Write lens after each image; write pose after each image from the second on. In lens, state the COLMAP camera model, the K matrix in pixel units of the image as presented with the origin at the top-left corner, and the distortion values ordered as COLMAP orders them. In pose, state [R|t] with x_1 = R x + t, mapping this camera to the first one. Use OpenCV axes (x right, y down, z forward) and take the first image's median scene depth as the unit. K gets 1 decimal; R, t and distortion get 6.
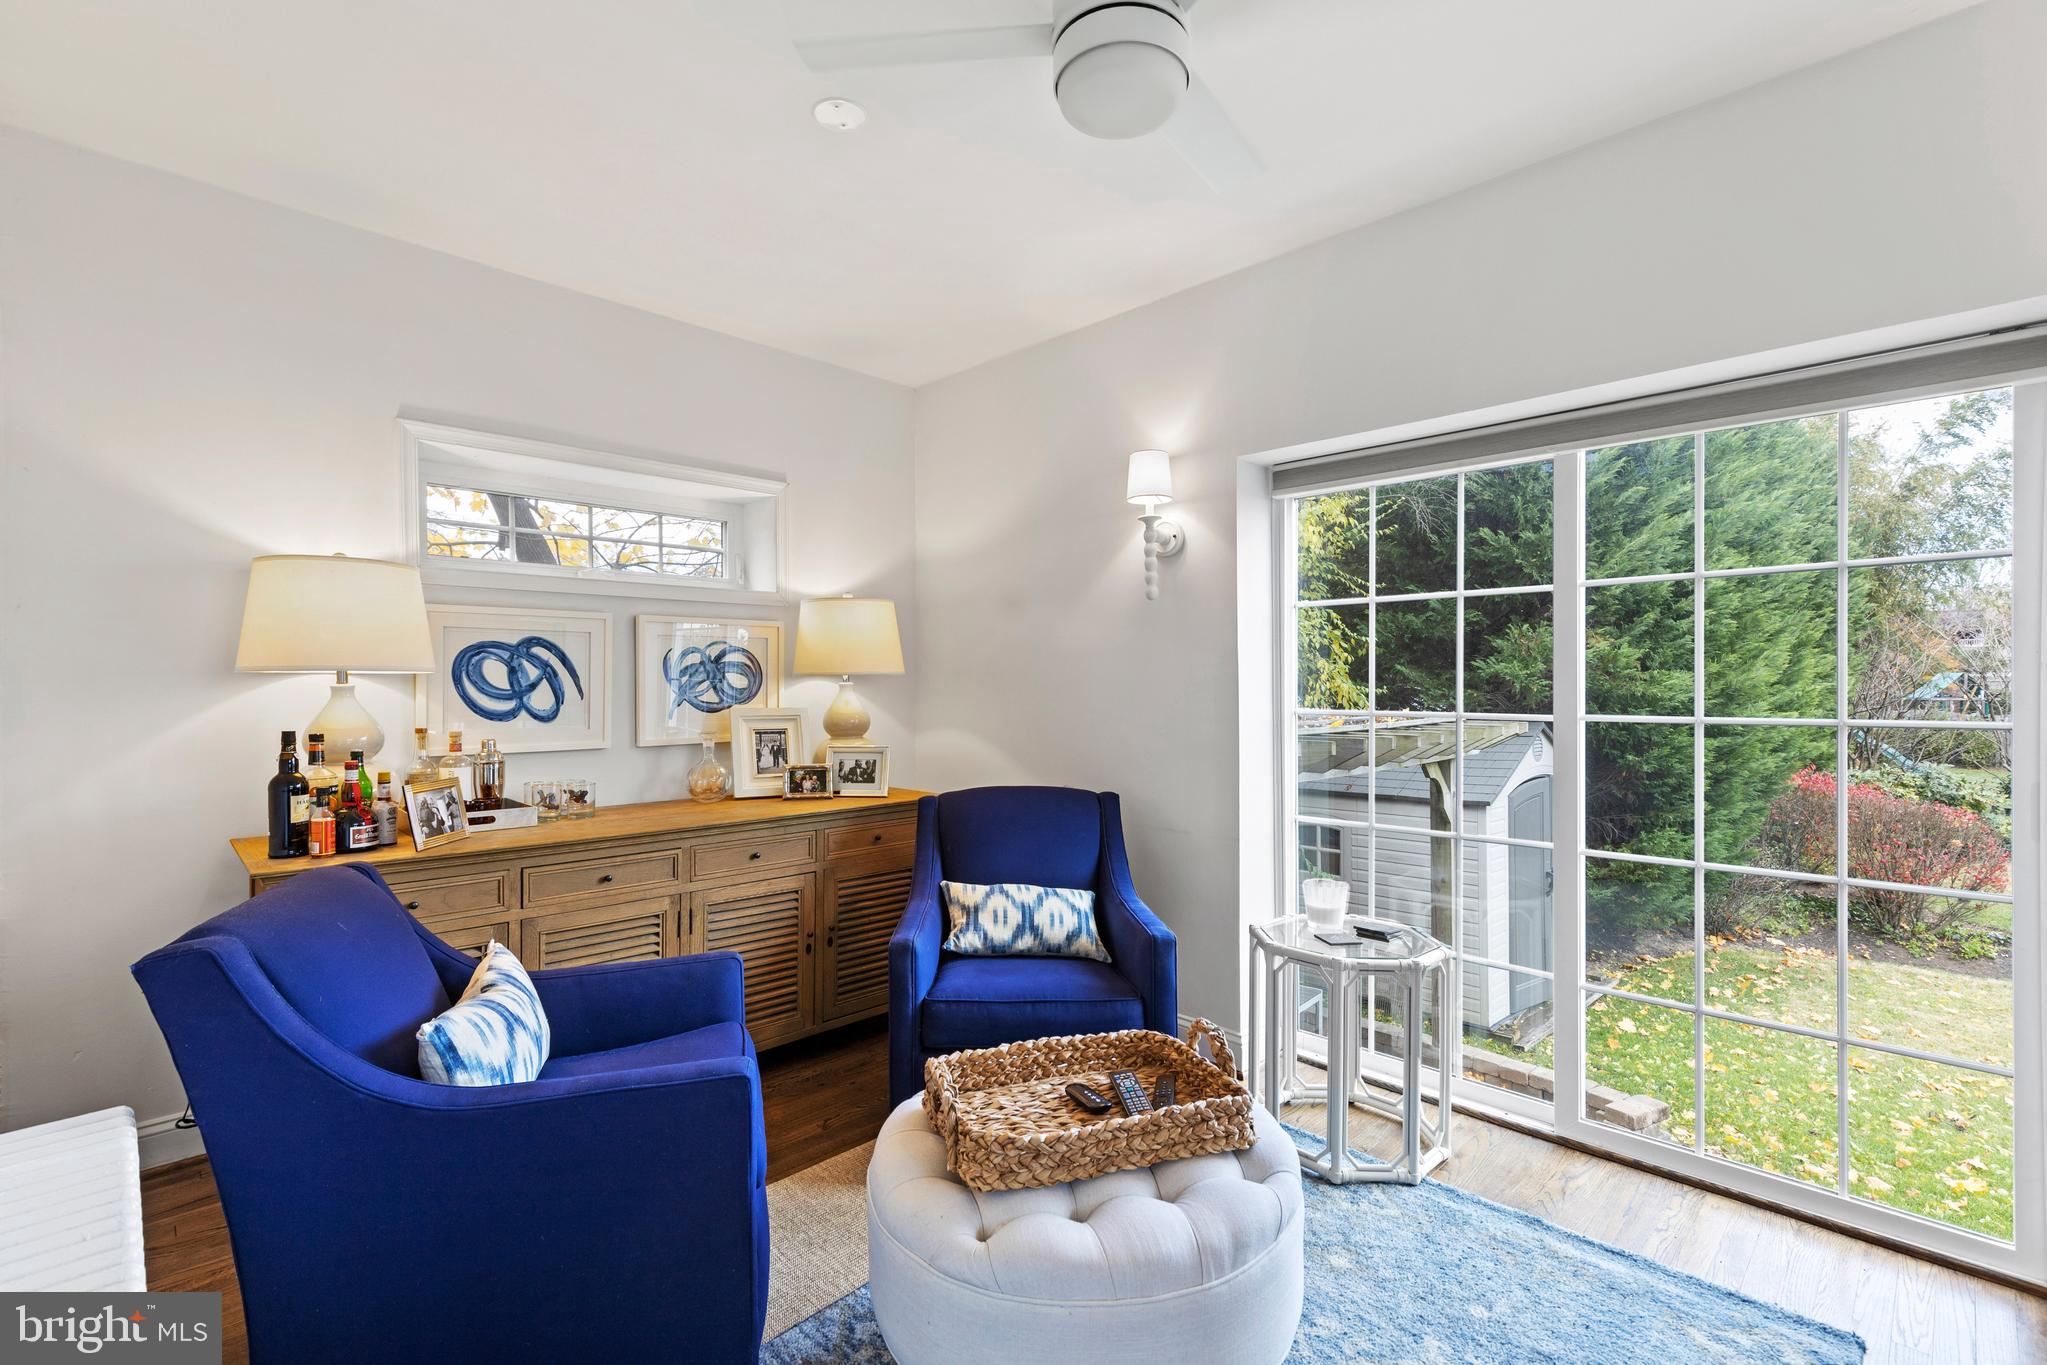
lens RADIAL K [[925.1, 0, 1034.1], [0, 925.1, 679.6], [0, 0, 1]] dist [0.007270, -0.000238]
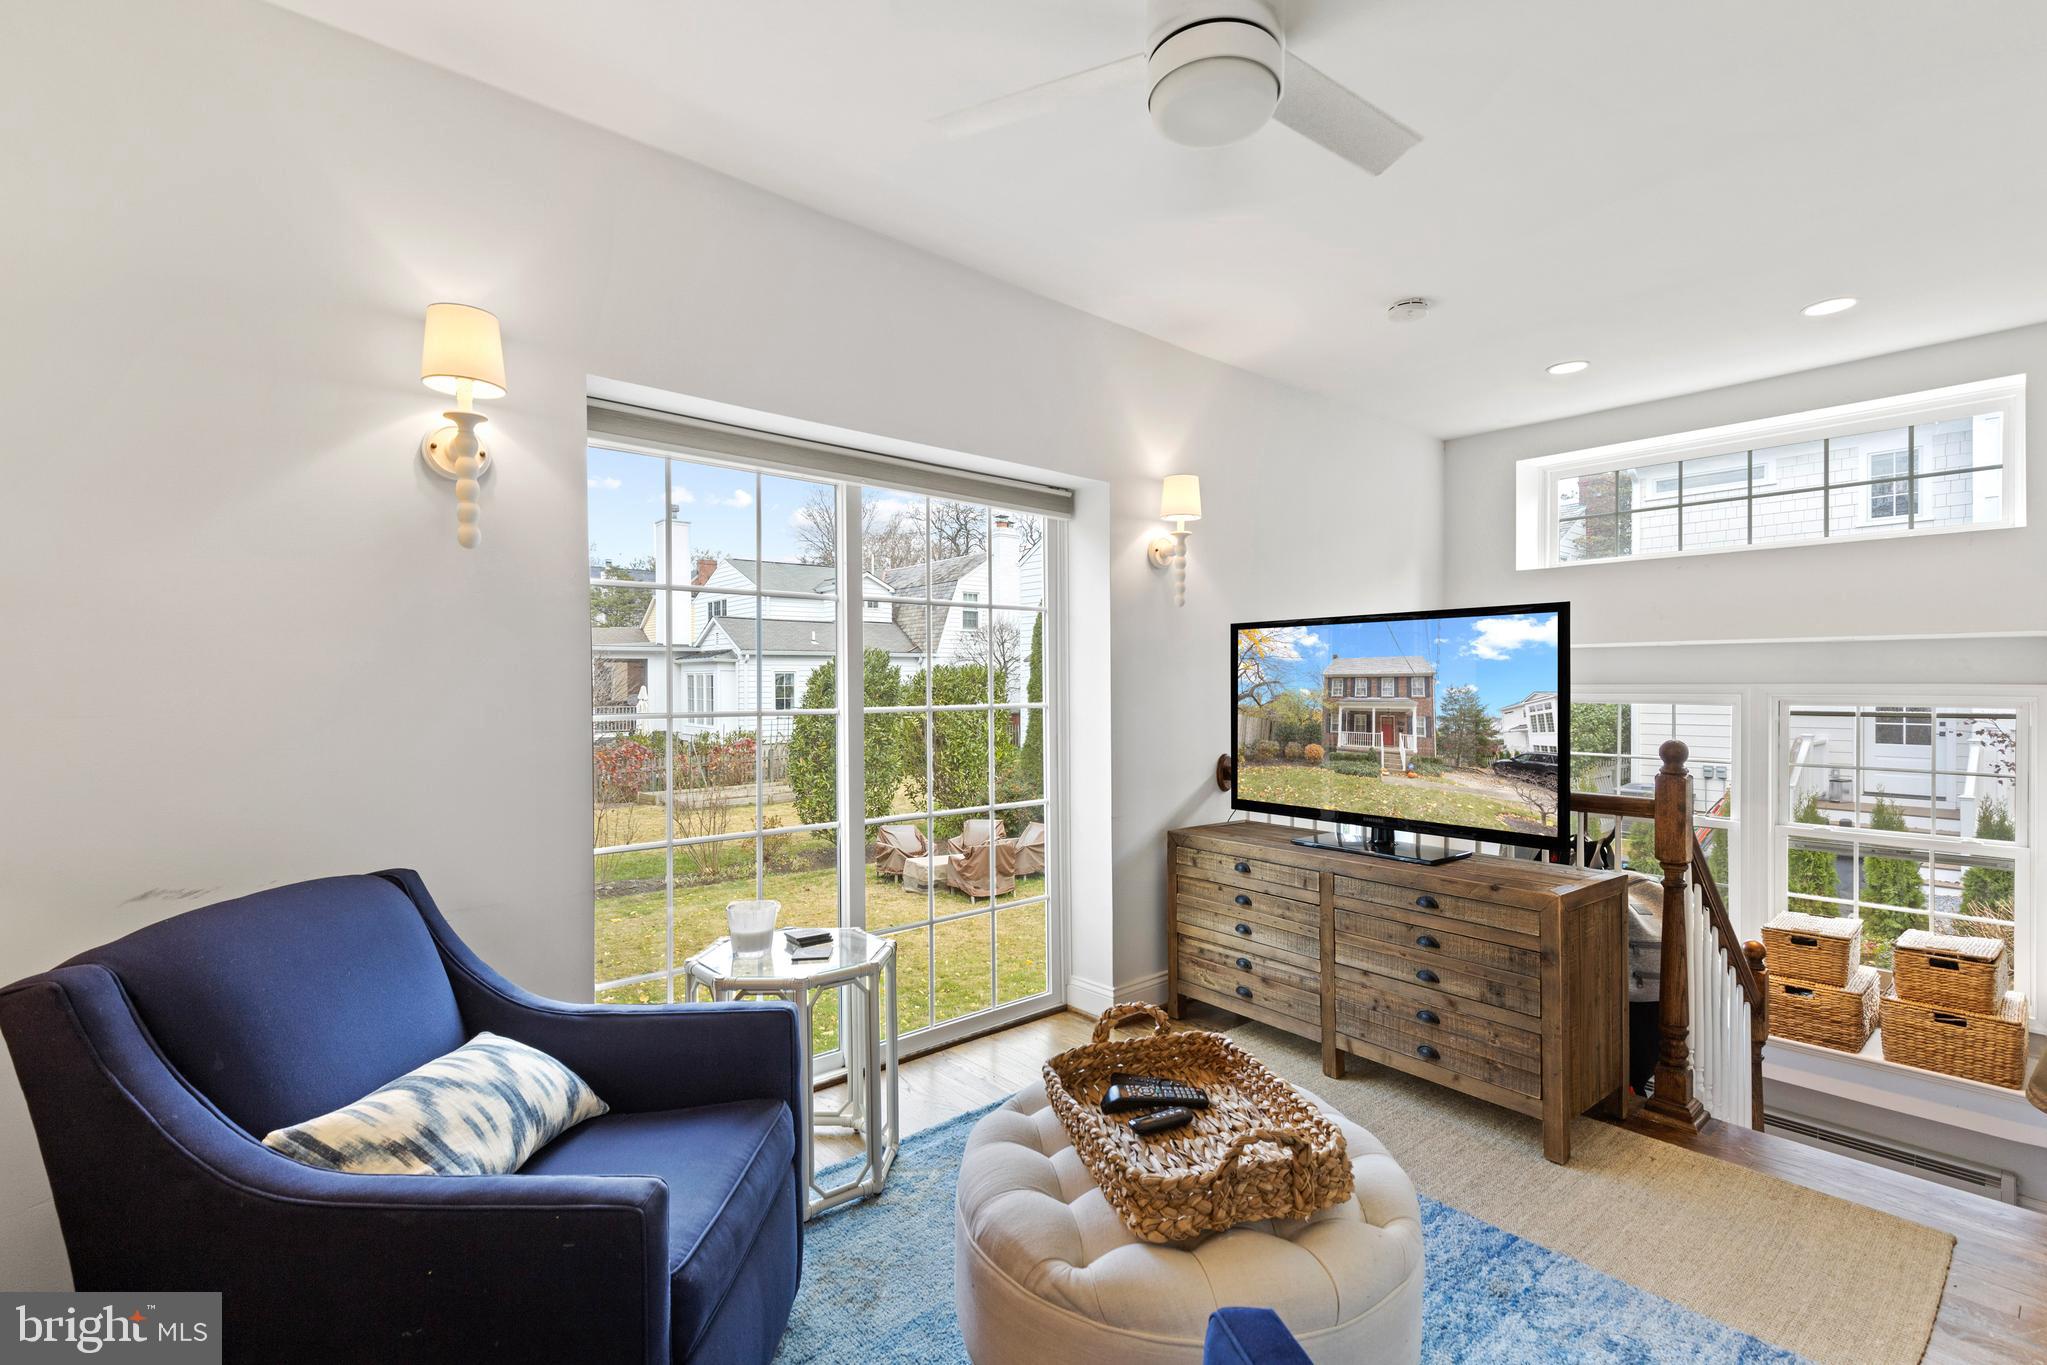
lens RADIAL K [[925.1, 0, 1028.2], [0, 925.1, 686.5], [0, 0, 1]] dist [0.007270, -0.000238]
pose [[0.076988, -0.002424, 0.997029, -0.485820], [-0.009141, 0.999953, 0.003137, 0.002639], [-0.996990, -0.009355, 0.076962, 0.586013]]
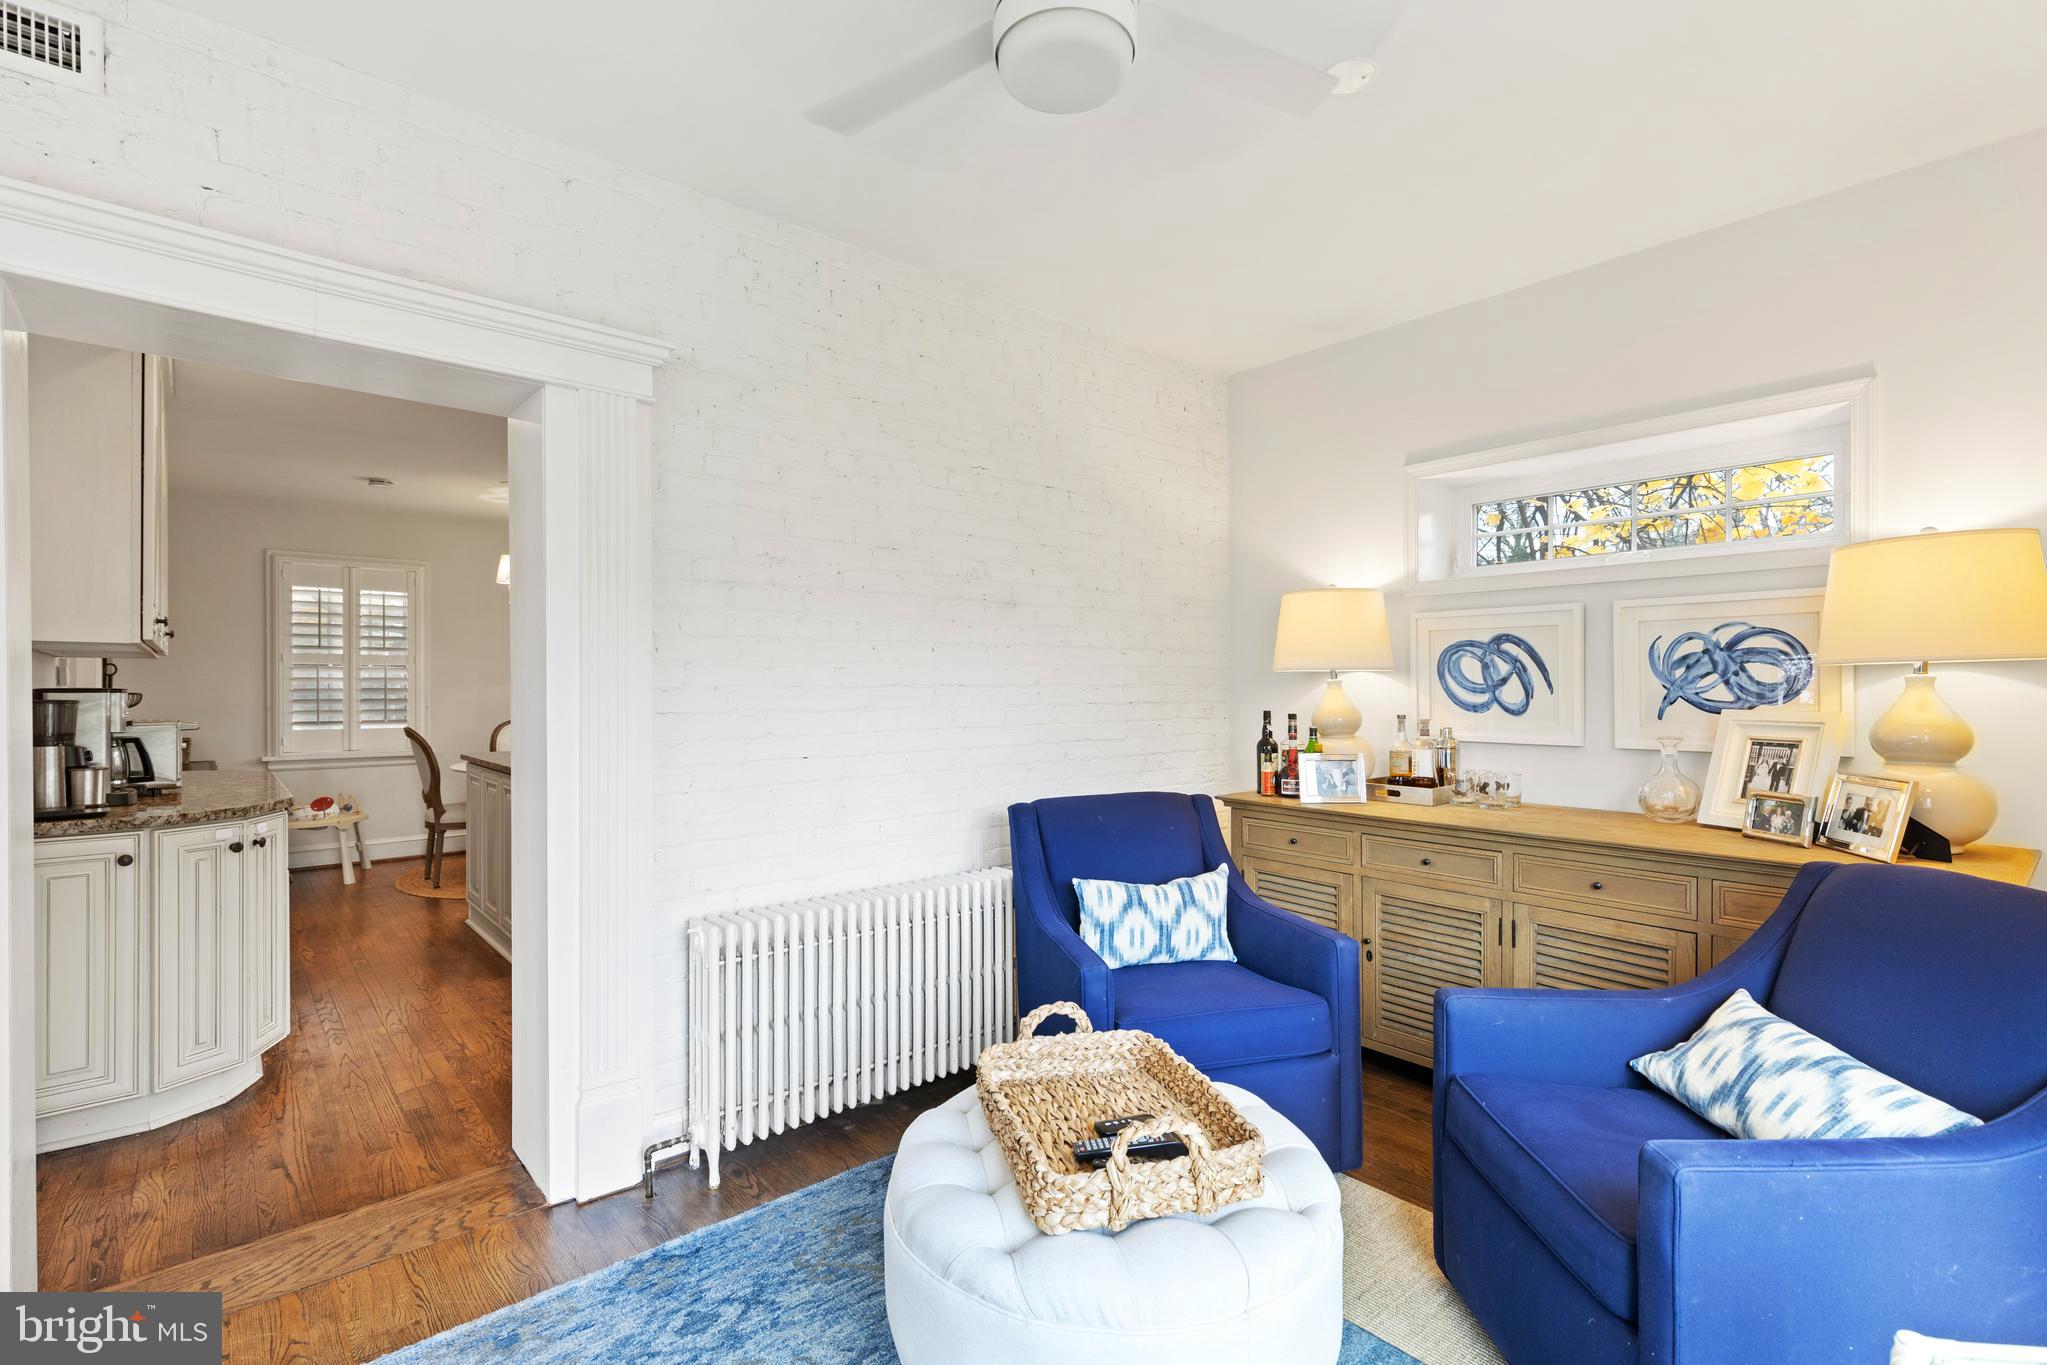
lens RADIAL K [[925.1, 0, 1020.6], [0, 925.1, 679.6], [0, 0, 1]] dist [0.007270, -0.000238]
pose [[-0.071239, 0.002239, -0.997457, 0.551295], [0.011986, 0.999927, 0.001388, -0.002212], [0.997387, -0.011856, -0.071261, 0.528954]]
